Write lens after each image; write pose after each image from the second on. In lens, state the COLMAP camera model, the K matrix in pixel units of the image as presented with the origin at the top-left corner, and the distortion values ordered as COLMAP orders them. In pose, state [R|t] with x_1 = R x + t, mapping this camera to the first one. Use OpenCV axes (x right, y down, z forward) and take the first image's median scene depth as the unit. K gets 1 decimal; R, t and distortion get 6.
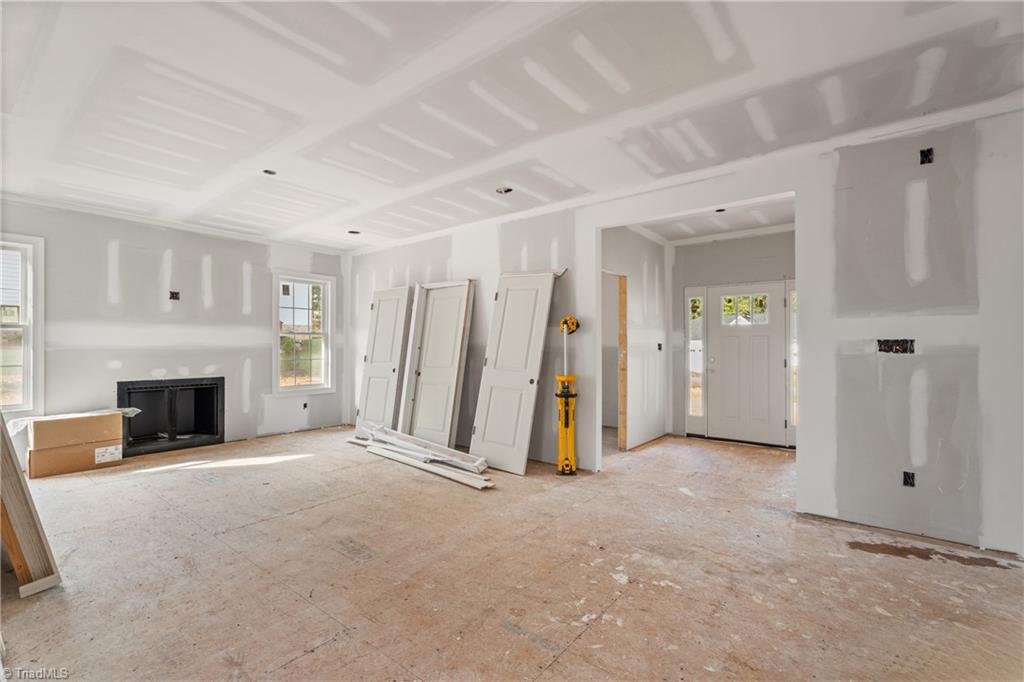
lens RADIAL K [[457.6, 0, 512.0], [0, 457.6, 341.0], [0, 0, 1]] dist [0.001600, 0.000210]
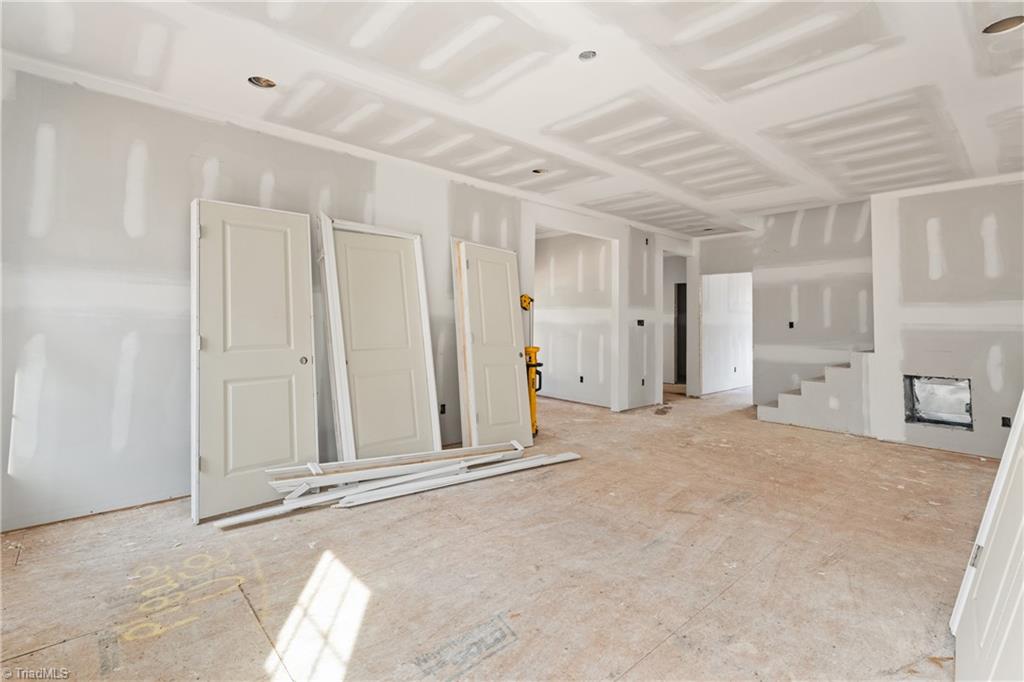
lens RADIAL K [[469.8, 0, 511.6], [0, 469.8, 295.6], [0, 0, 1]] dist [0.001213, 0.000075]
pose [[0.158353, 0.055716, 0.985809, -1.420194], [-0.024553, 0.998320, -0.052479, 0.013274], [-0.987077, -0.015895, 0.159455, 1.187289]]
